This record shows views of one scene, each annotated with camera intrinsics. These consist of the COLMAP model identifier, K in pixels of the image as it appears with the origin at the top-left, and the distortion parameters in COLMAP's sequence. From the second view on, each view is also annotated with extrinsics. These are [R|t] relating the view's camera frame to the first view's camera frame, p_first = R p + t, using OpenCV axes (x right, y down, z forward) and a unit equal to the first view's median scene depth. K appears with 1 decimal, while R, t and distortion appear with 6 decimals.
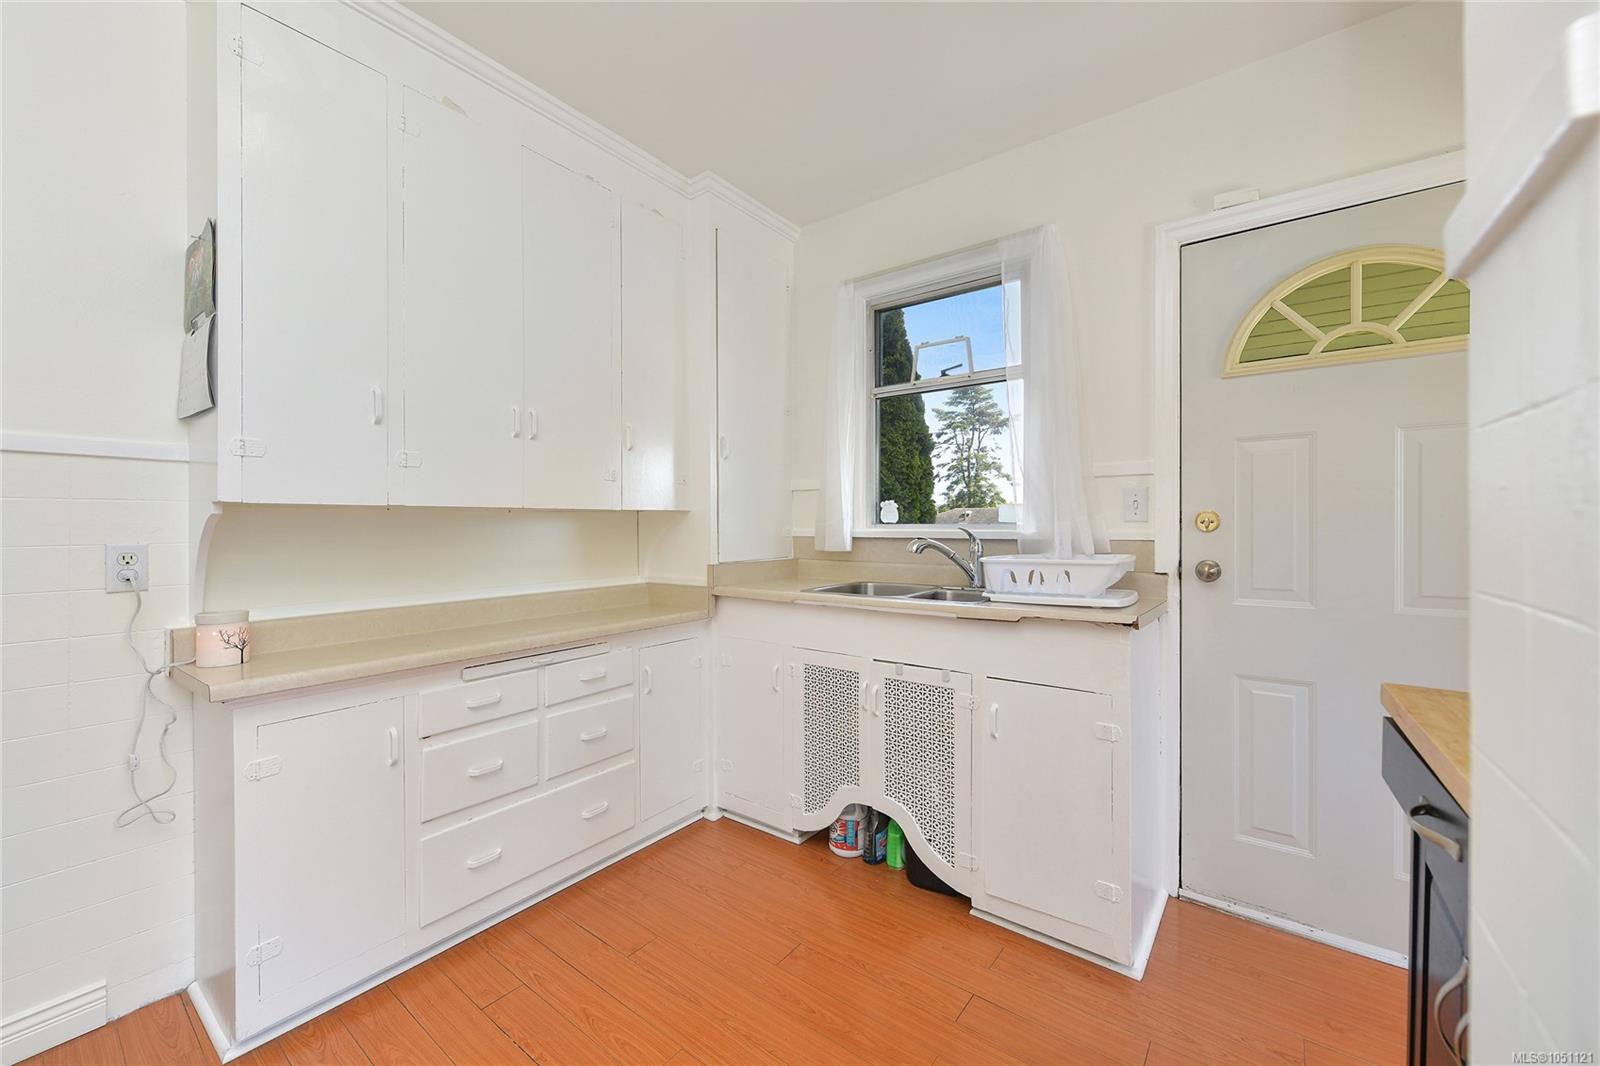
lens RADIAL K [[623.8, 0, 800.5], [0, 623.8, 532.1], [0, 0, 1]] dist [0.000410, 0.000176]
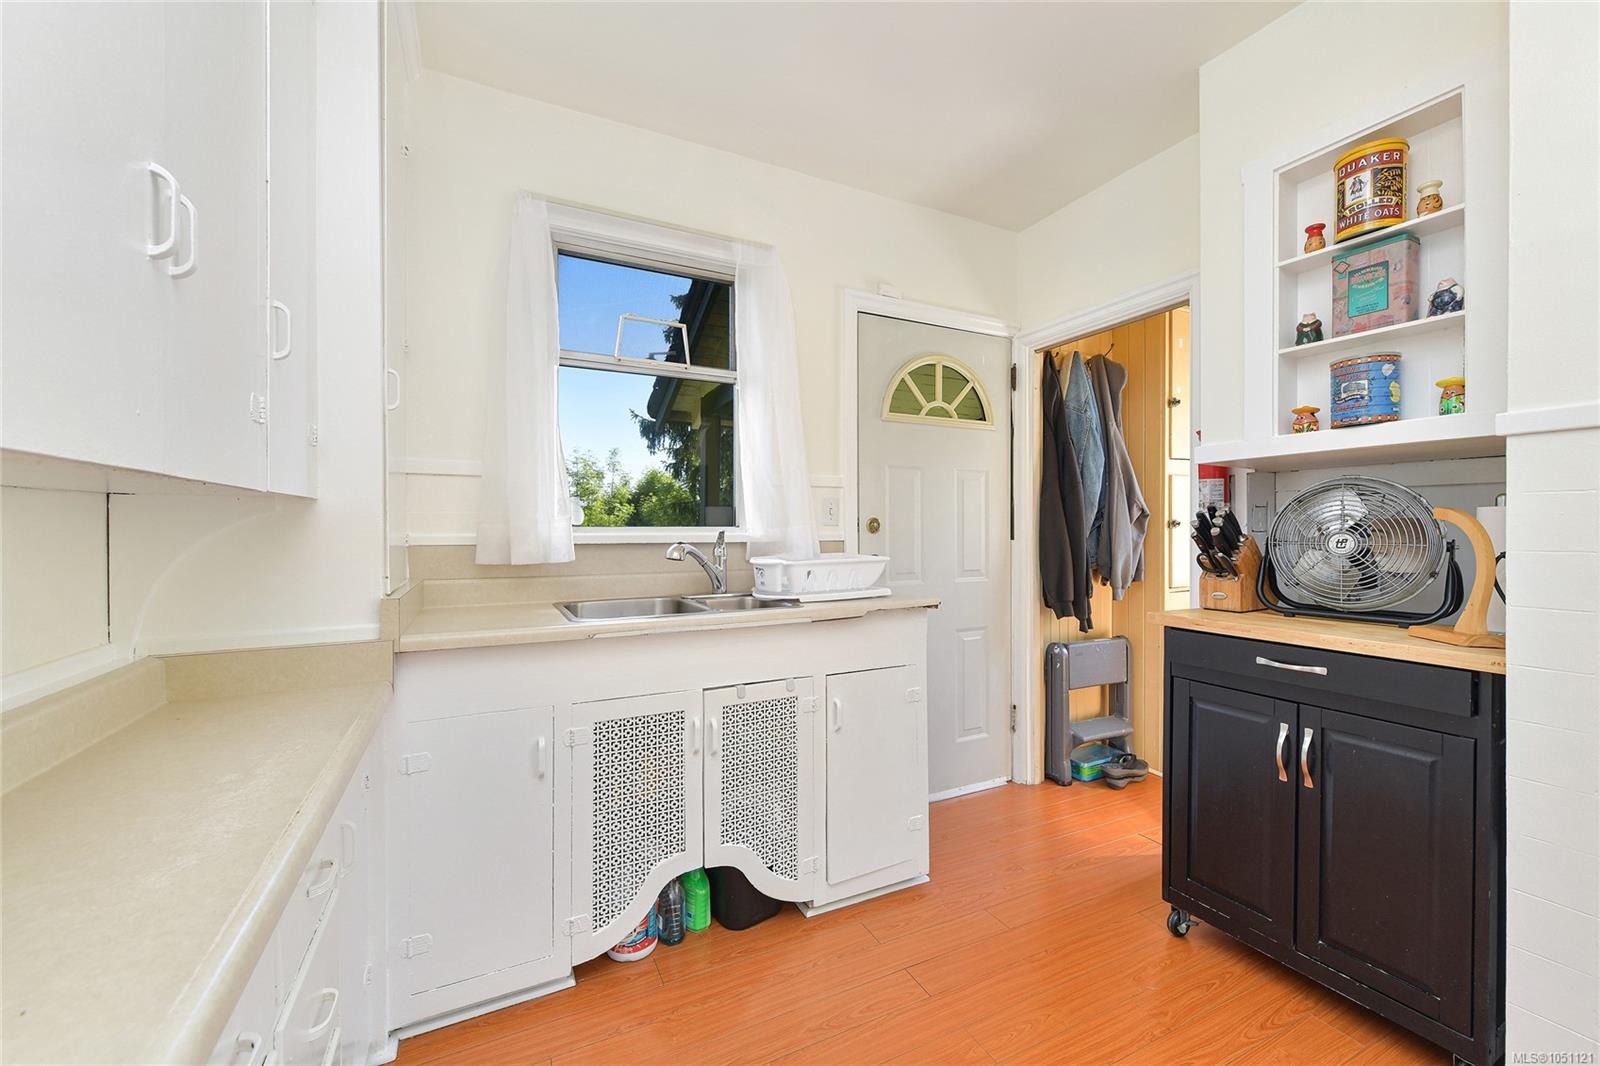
lens RADIAL K [[623.8, 0, 800.8], [0, 623.8, 530.3], [0, 0, 1]] dist [0.000410, 0.000176]
pose [[0.449176, -0.001718, 0.893442, -0.584890], [0.007690, 0.999969, -0.001943, -0.005494], [-0.893410, 0.007744, 0.449175, 0.522801]]
